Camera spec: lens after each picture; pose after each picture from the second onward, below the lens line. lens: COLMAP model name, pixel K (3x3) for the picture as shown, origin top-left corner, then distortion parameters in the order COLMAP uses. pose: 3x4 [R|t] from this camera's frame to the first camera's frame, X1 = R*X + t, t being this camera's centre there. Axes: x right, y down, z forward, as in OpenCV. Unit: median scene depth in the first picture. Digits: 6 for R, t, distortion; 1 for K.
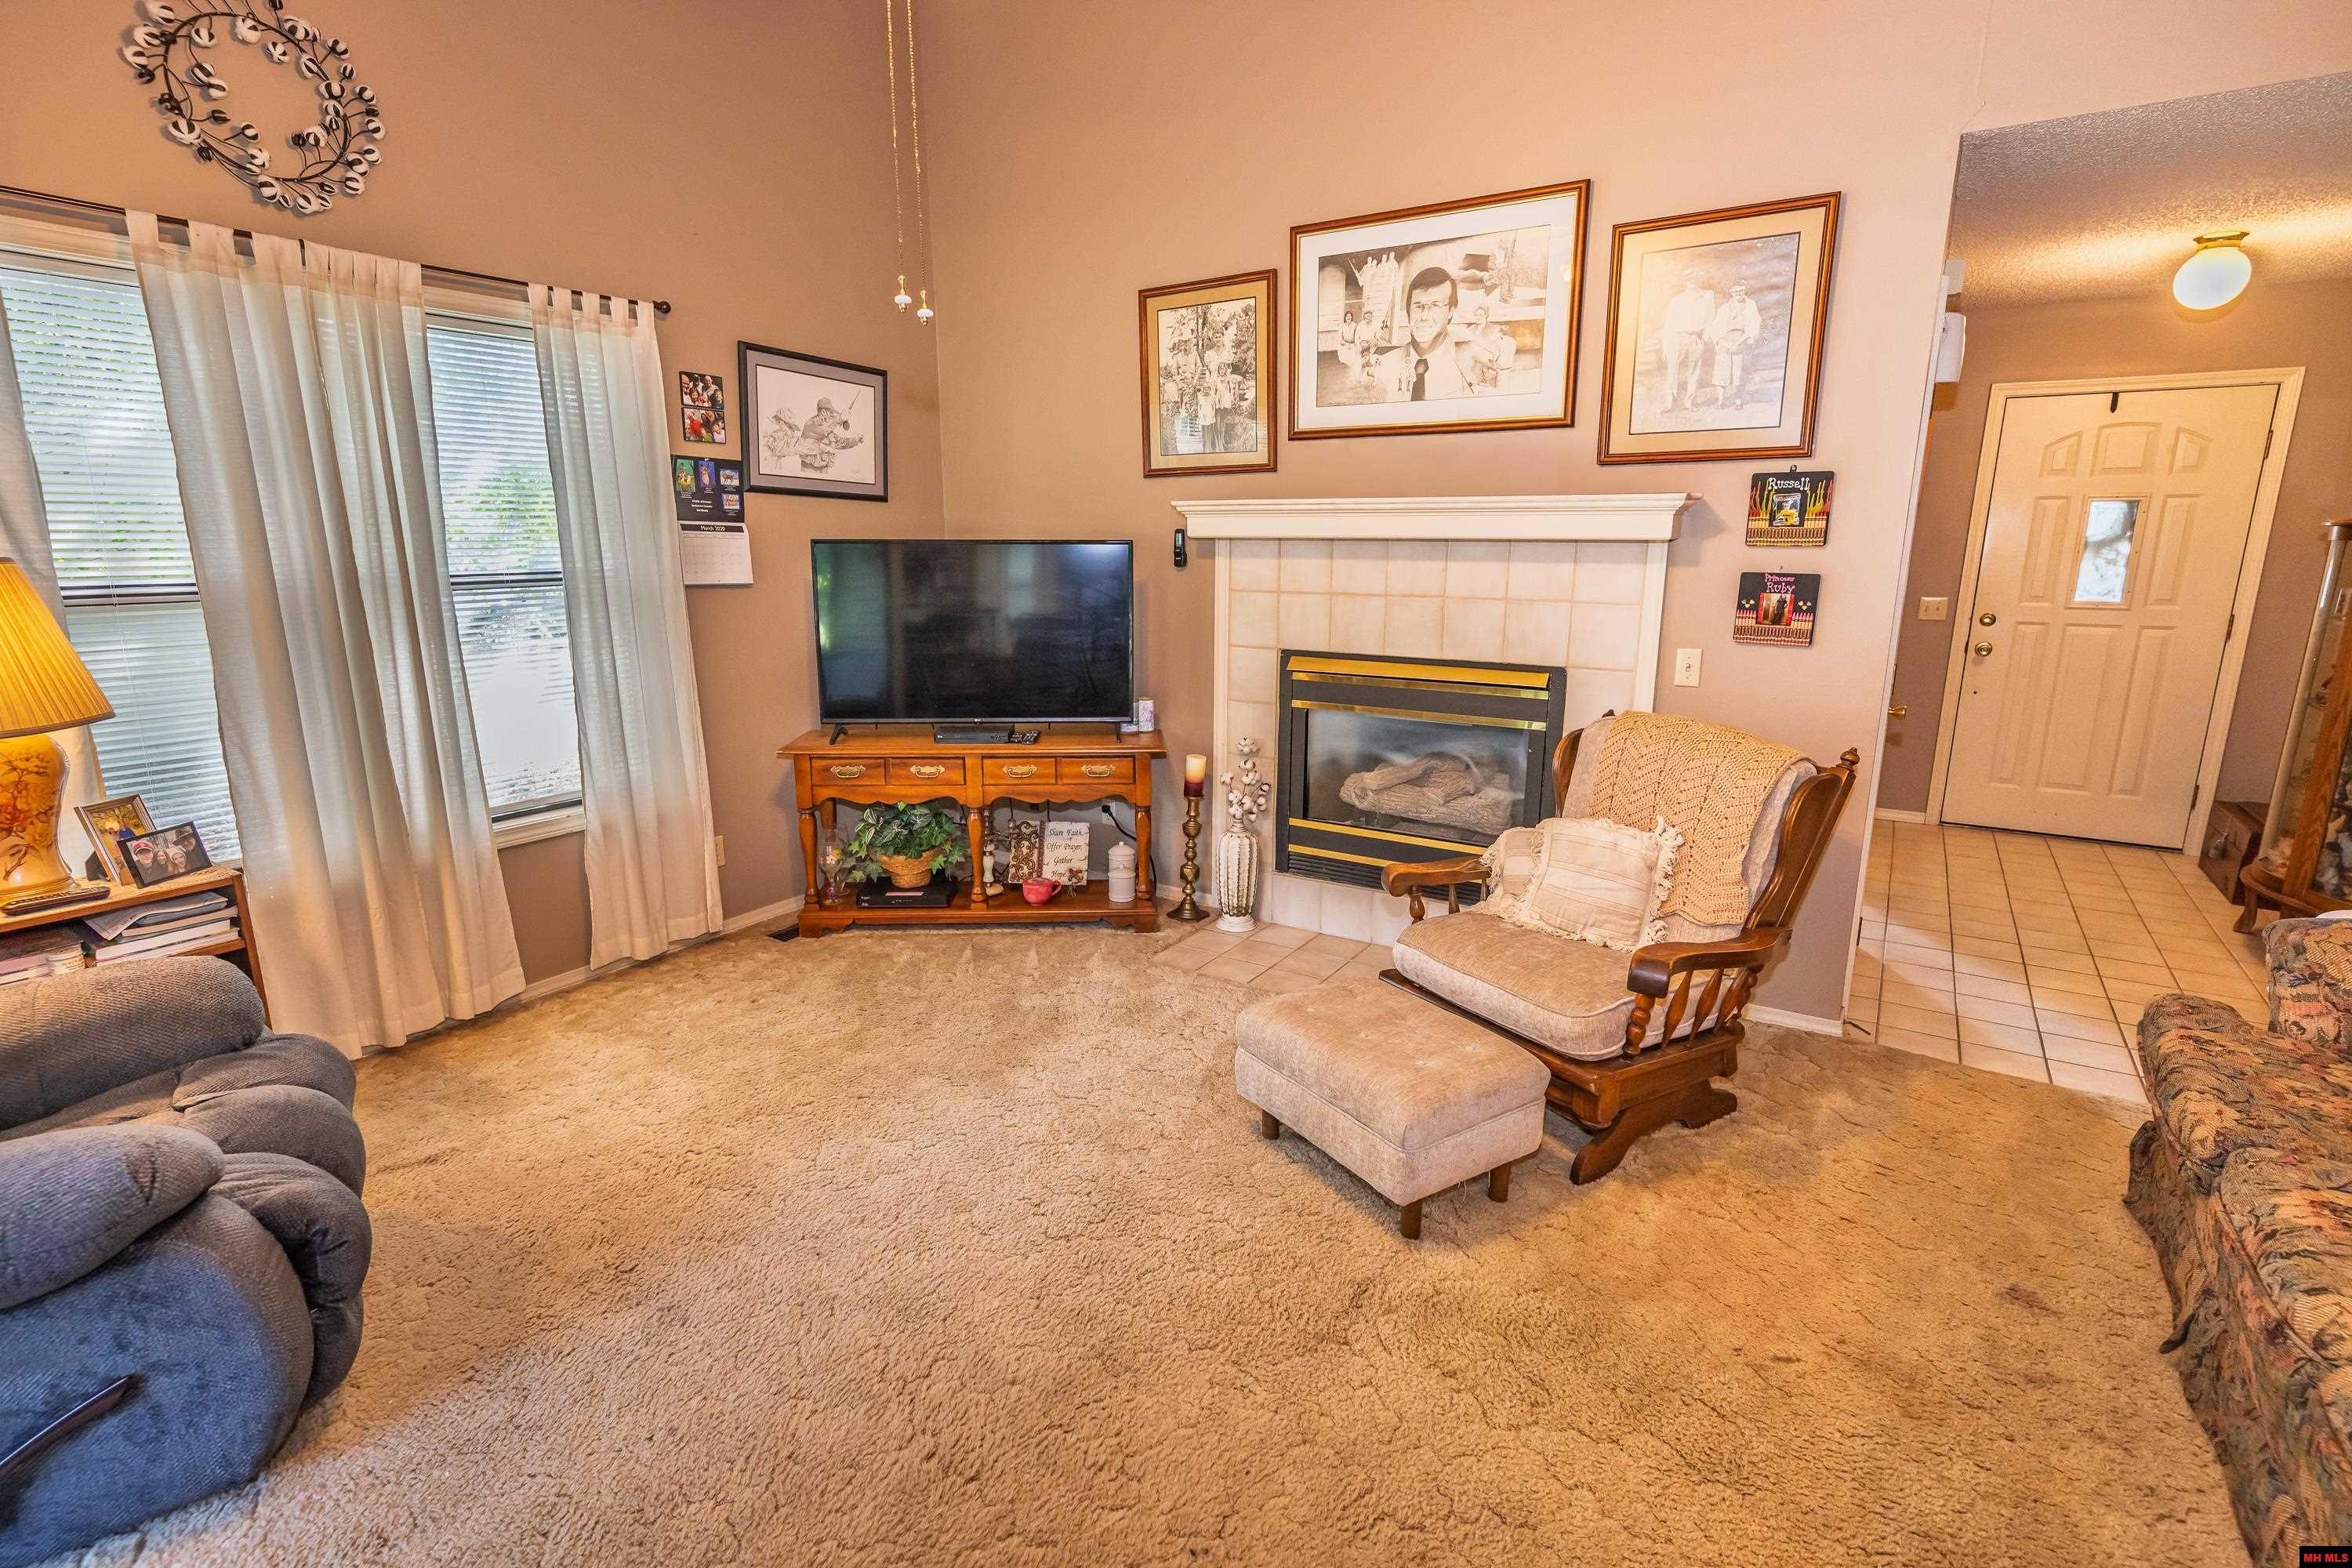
lens RADIAL K [[1117.8, 0, 1169.4], [0, 1117.8, 772.5], [0, 0, 1]] dist [-0.002604, 0.003868]
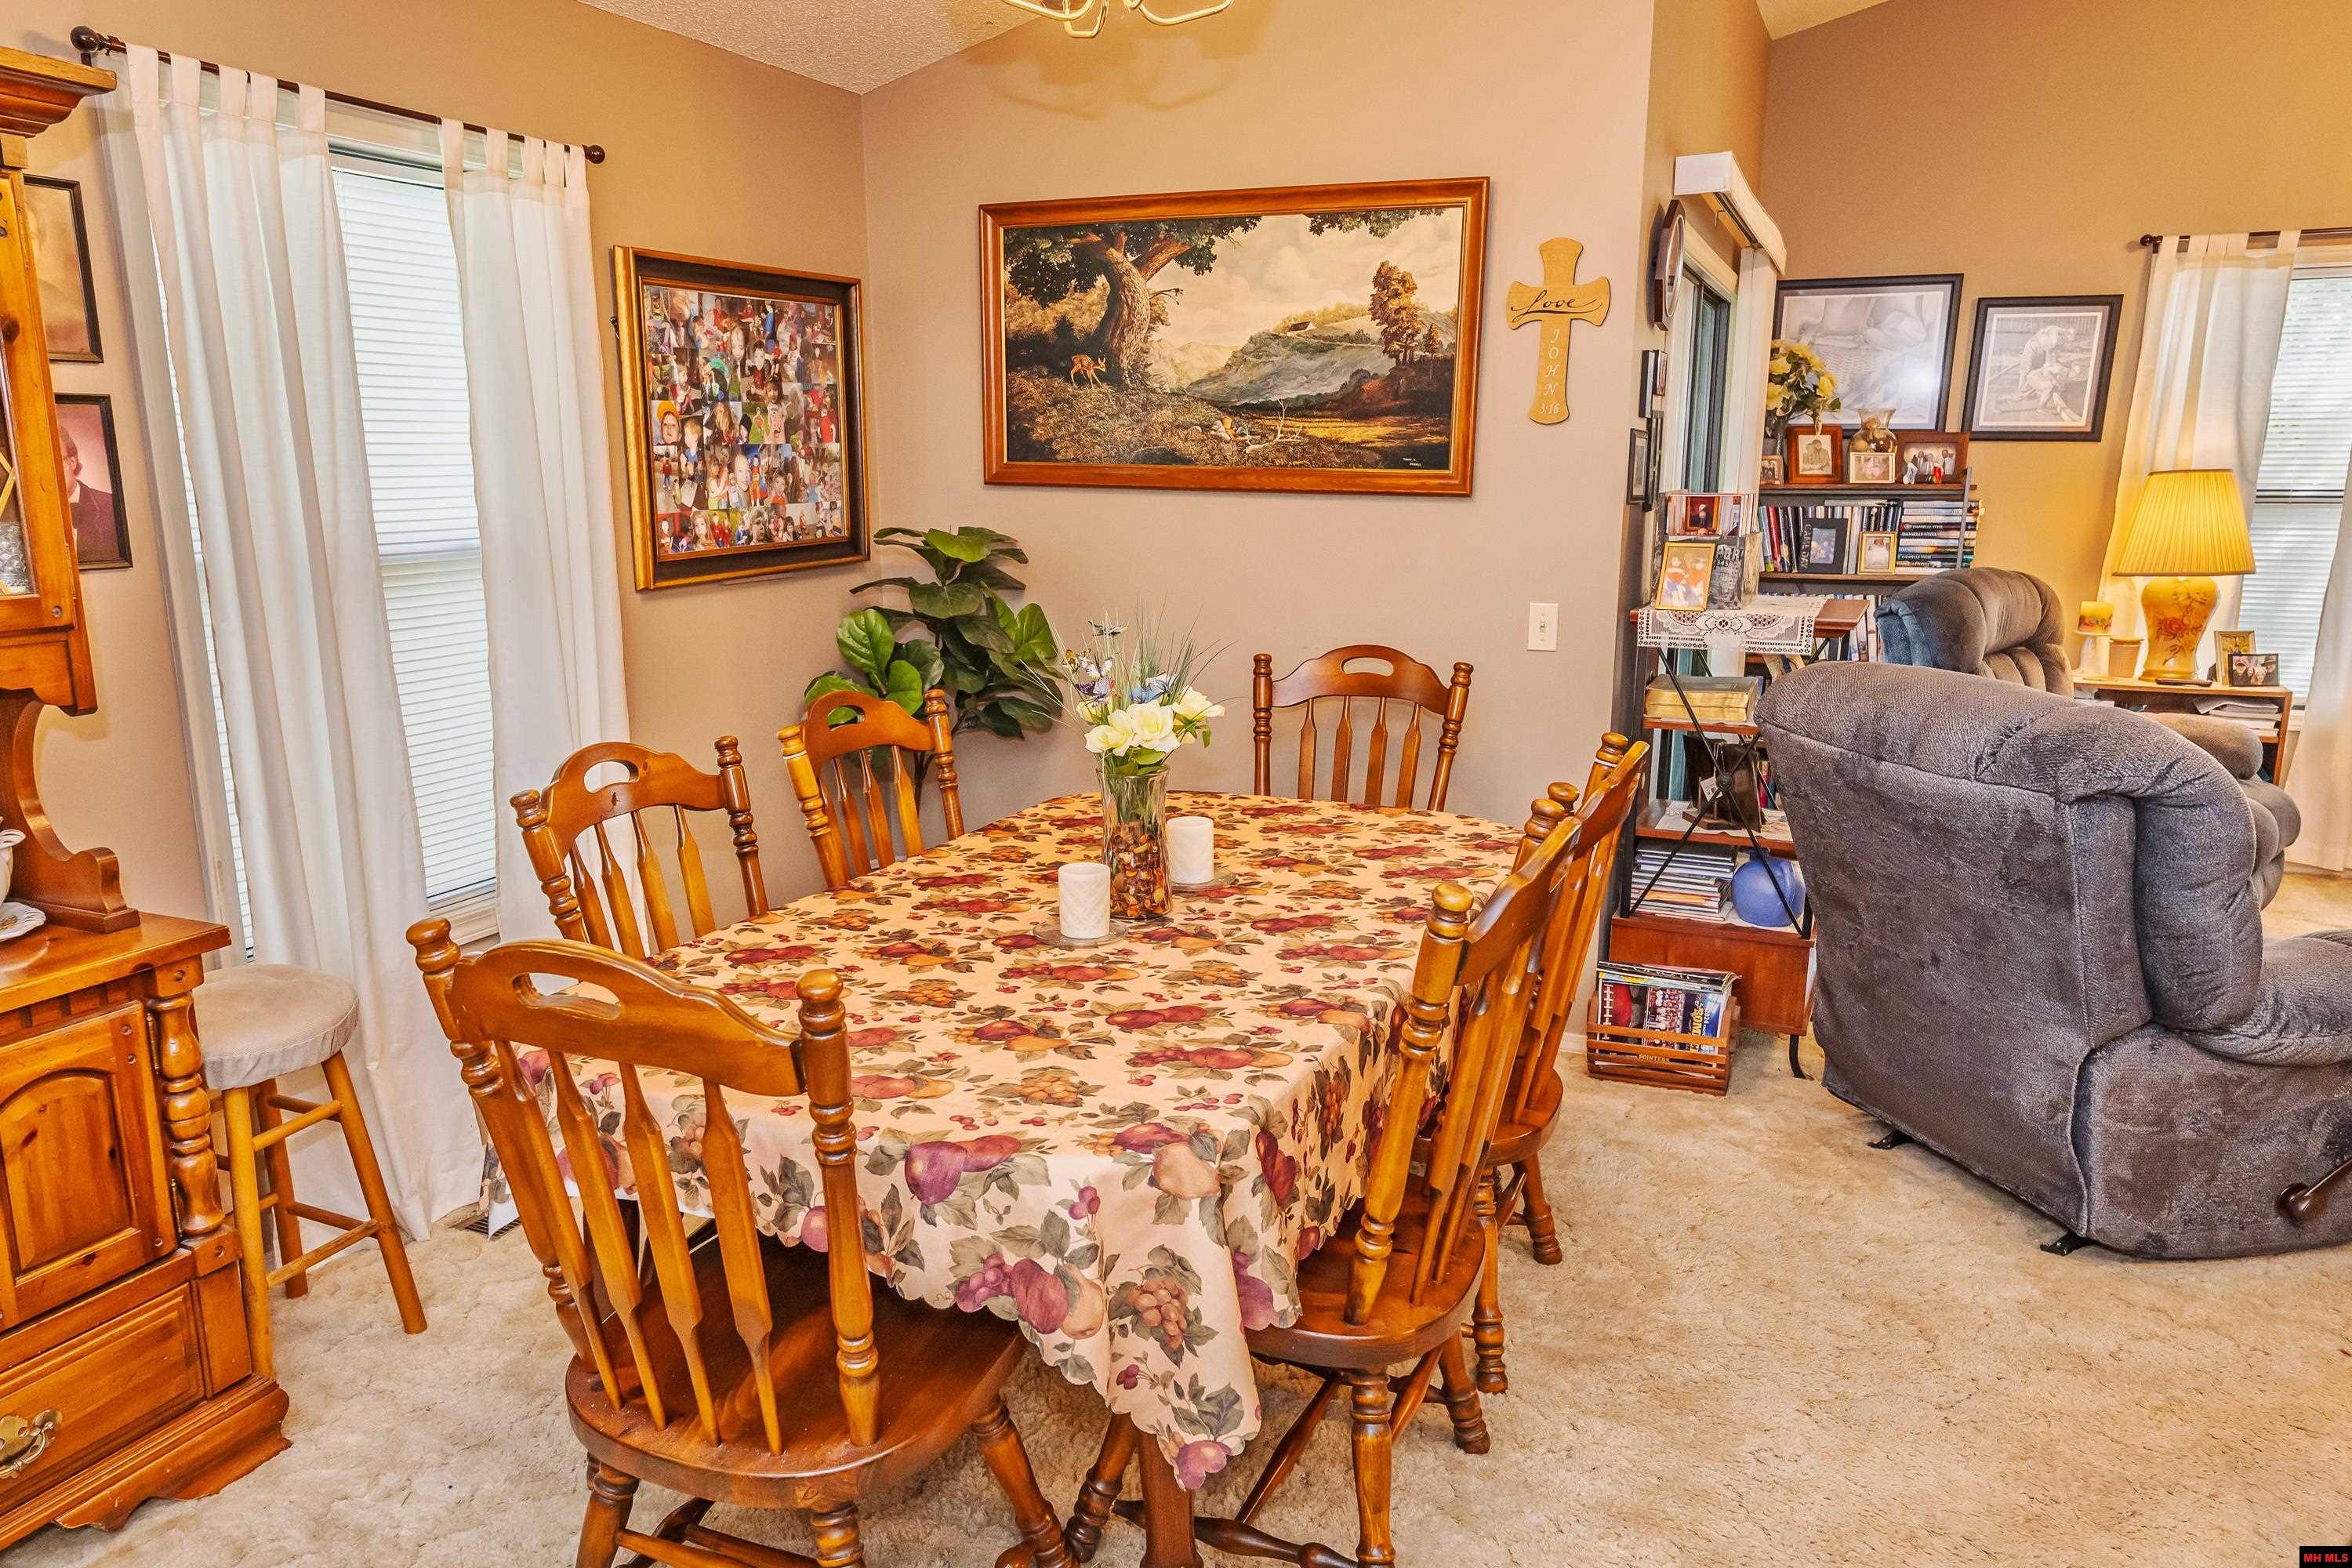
lens RADIAL K [[1641.2, 0, 1100.0], [0, 1641.2, 823.1], [0, 0, 1]] dist [-0.000165, 0.007256]
pose [[0.127072, 0.217288, -0.967801, 0.715917], [-0.203716, 0.960628, 0.188930, 0.112922], [0.970748, 0.173149, 0.166334, -0.546713]]
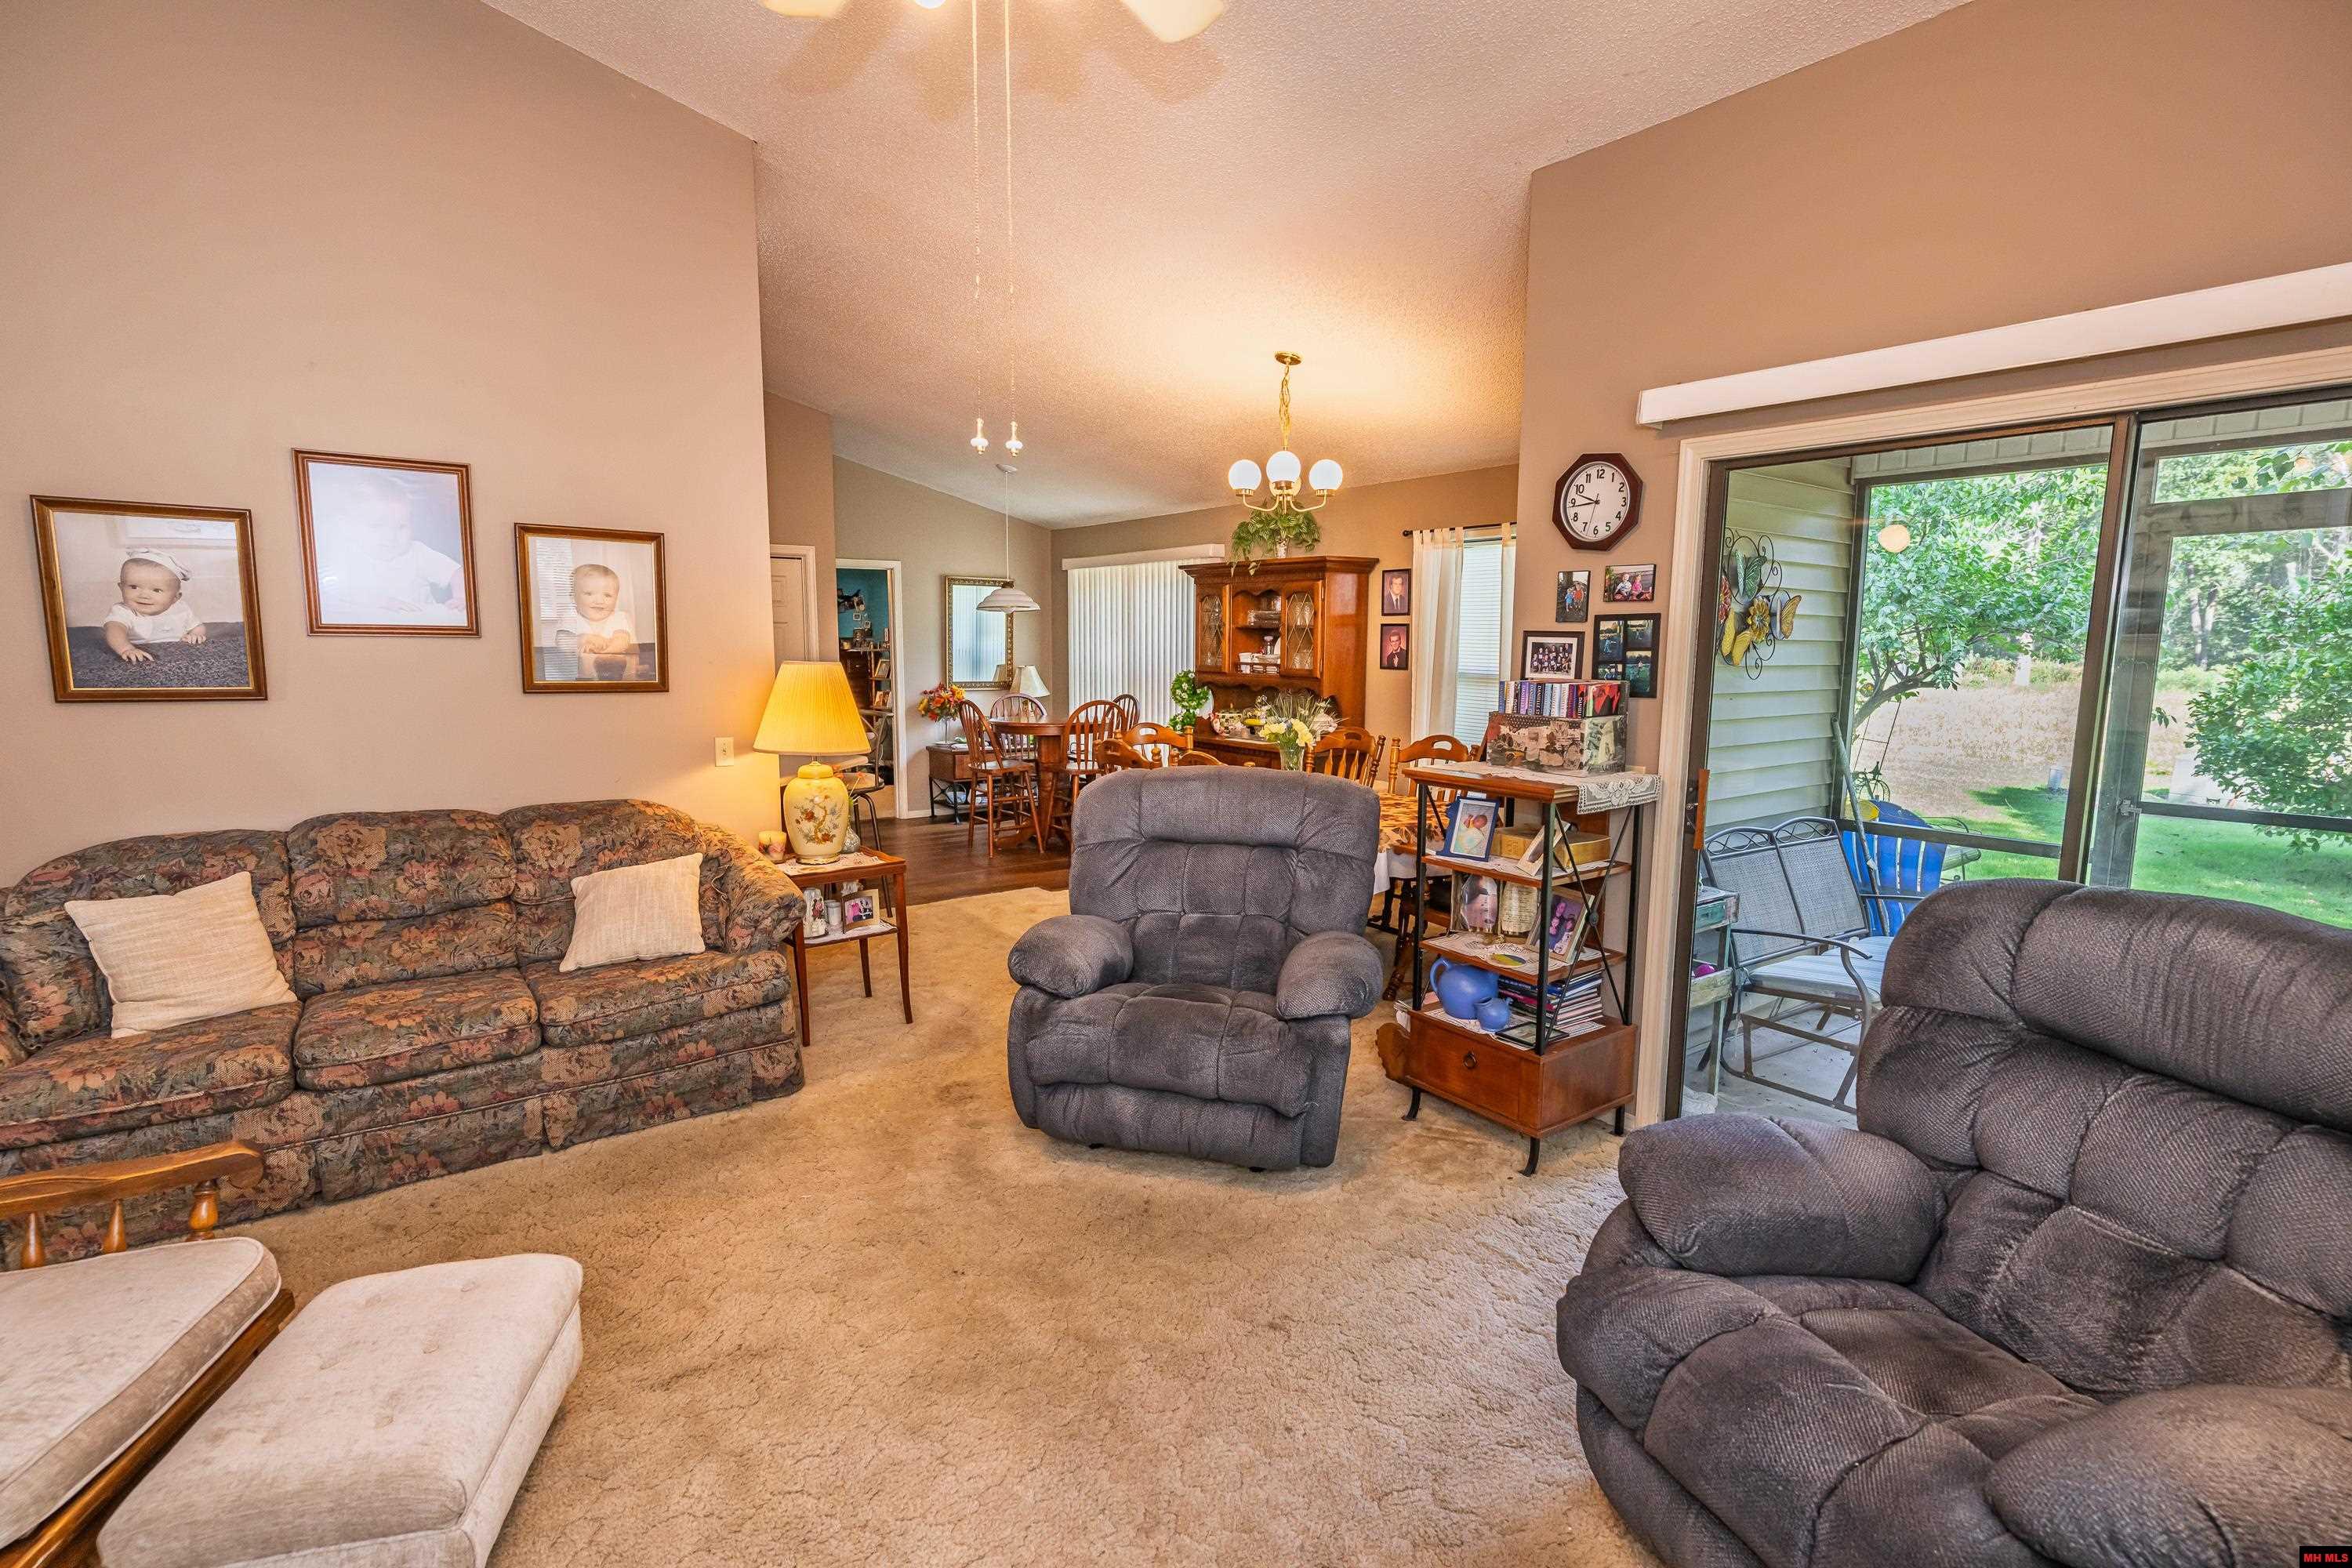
lens RADIAL K [[1117.8, 0, 1156.7], [0, 1117.8, 782.6], [0, 0, 1]] dist [-0.002604, 0.003868]
pose [[-0.929693, -0.053330, 0.364454, -0.389109], [0.070971, 0.944986, 0.319320, -0.208058], [-0.361433, 0.322735, -0.874762, 0.940495]]
